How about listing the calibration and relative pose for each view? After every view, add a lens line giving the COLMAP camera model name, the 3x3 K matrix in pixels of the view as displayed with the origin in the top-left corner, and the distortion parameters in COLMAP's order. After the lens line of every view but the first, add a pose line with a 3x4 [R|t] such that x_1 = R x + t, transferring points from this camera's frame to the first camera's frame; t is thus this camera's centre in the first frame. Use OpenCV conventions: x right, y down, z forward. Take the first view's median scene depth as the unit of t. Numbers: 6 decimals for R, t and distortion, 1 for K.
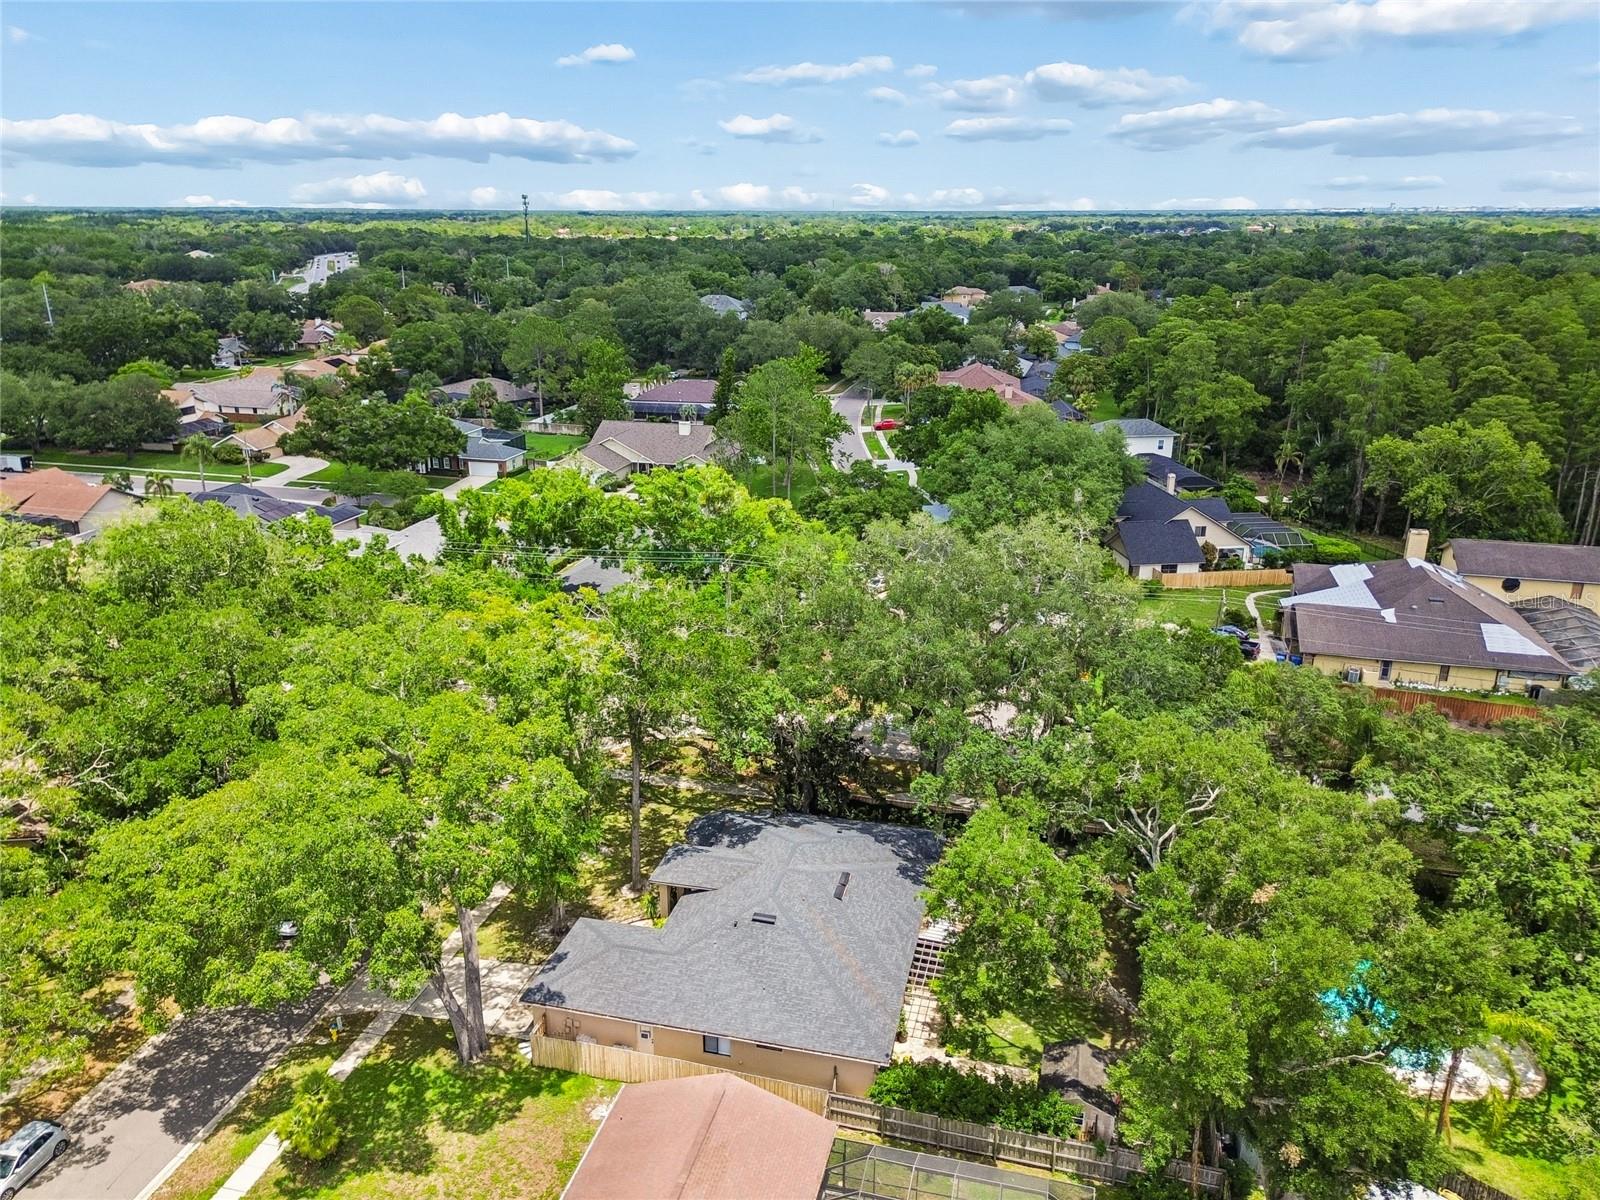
lens RADIAL K [[1136.2, 0, 800.0], [0, 1136.2, 600.0], [0, 0, 1]] dist [0.059679, -0.050827]
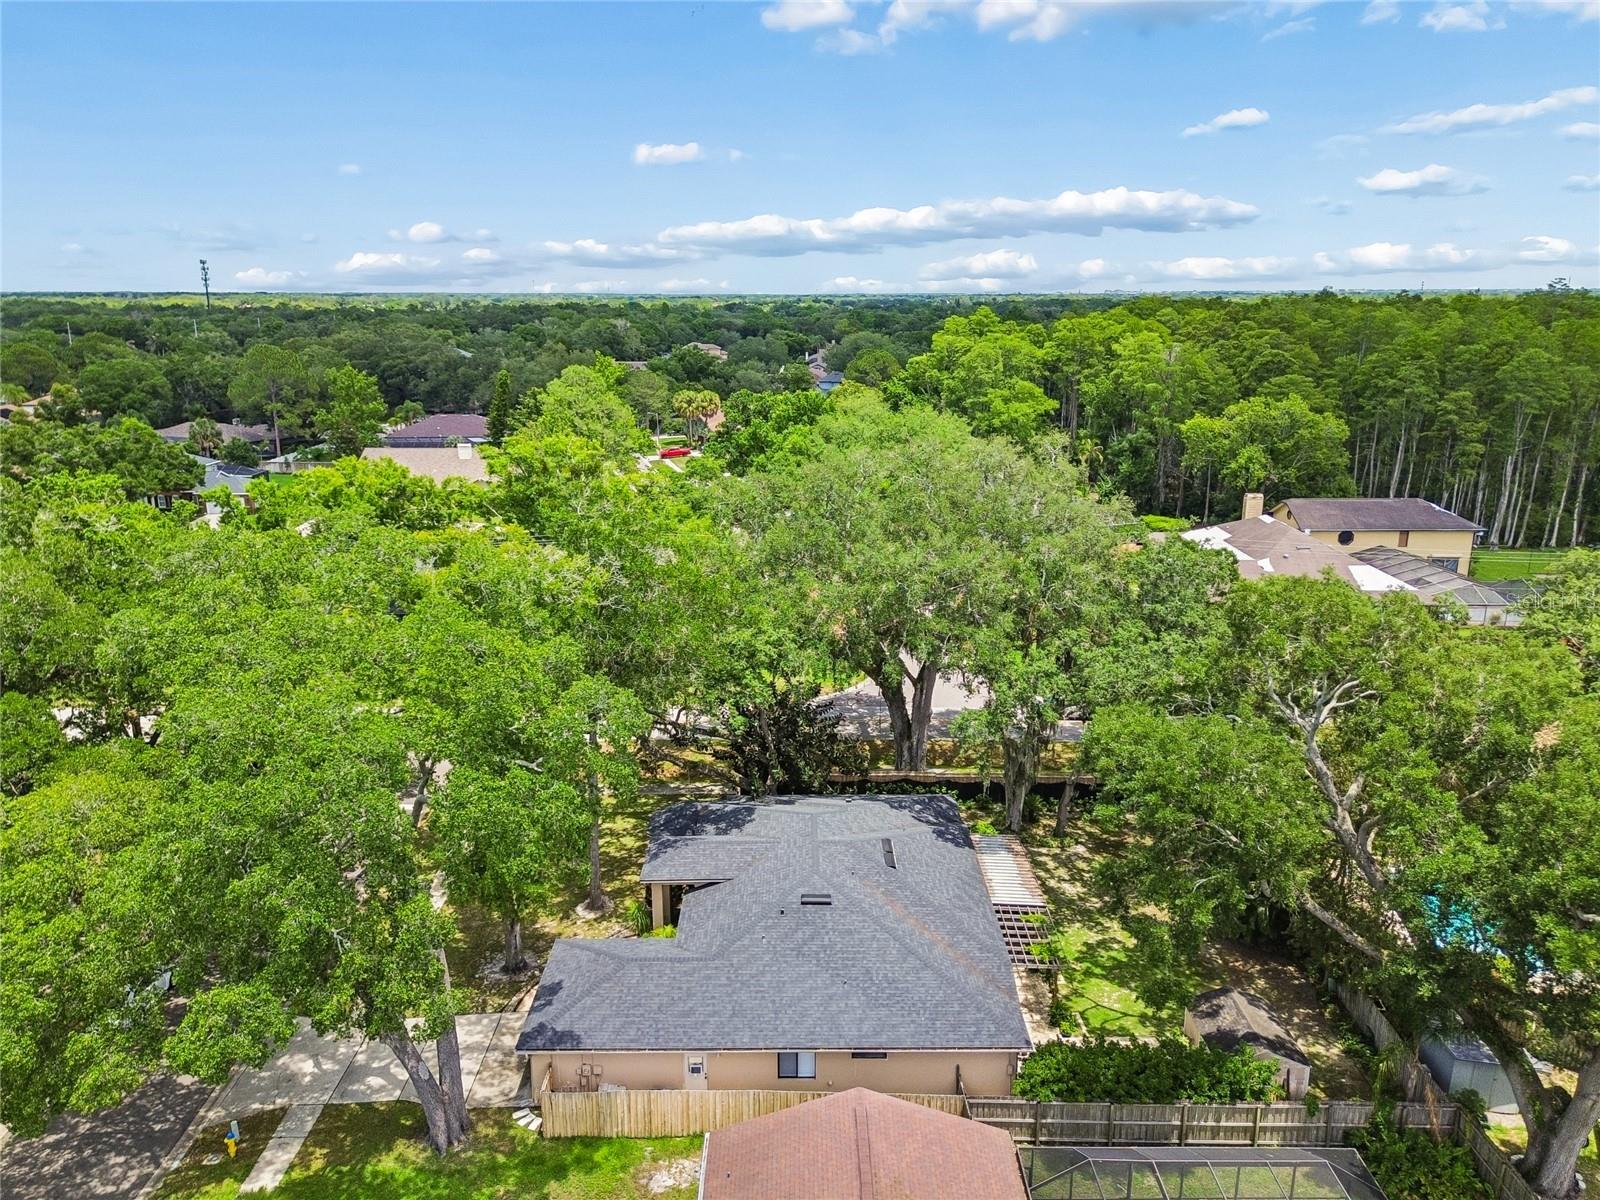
lens RADIAL K [[1136.2, 0, 800.0], [0, 1136.2, 600.0], [0, 0, 1]] dist [0.059679, -0.050827]
pose [[0.970171, -0.066534, 0.233112, -0.212057], [0.080721, 0.995388, -0.051844, 0.114589], [-0.228587, 0.069115, 0.971067, 0.229672]]
